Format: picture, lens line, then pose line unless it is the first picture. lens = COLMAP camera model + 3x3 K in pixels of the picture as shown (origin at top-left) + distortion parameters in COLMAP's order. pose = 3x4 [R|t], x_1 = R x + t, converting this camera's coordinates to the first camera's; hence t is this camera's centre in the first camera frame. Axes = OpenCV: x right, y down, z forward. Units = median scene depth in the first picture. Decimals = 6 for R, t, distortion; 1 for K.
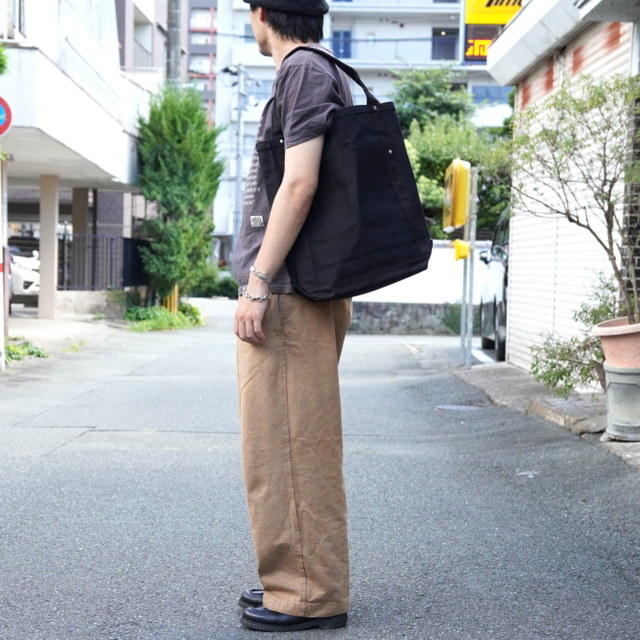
lens RADIAL K [[1313.0, 0, 318.3], [0, 1313.0, 325.3], [0, 0, 1]] dist [0.153871, 0.000000]
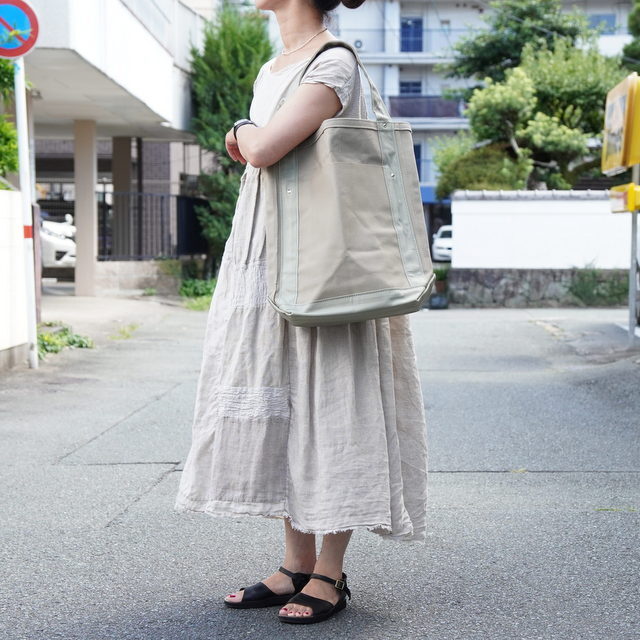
lens RADIAL K [[1216.5, 0, 321.1], [0, 1216.5, 314.9], [0, 0, 1]] dist [0.161687, 0.000000]
pose [[0.999836, -0.018075, 0.000717, -0.059628], [0.018058, 0.999641, 0.019795, -0.005674], [-0.001075, -0.019779, 0.999804, 0.237825]]
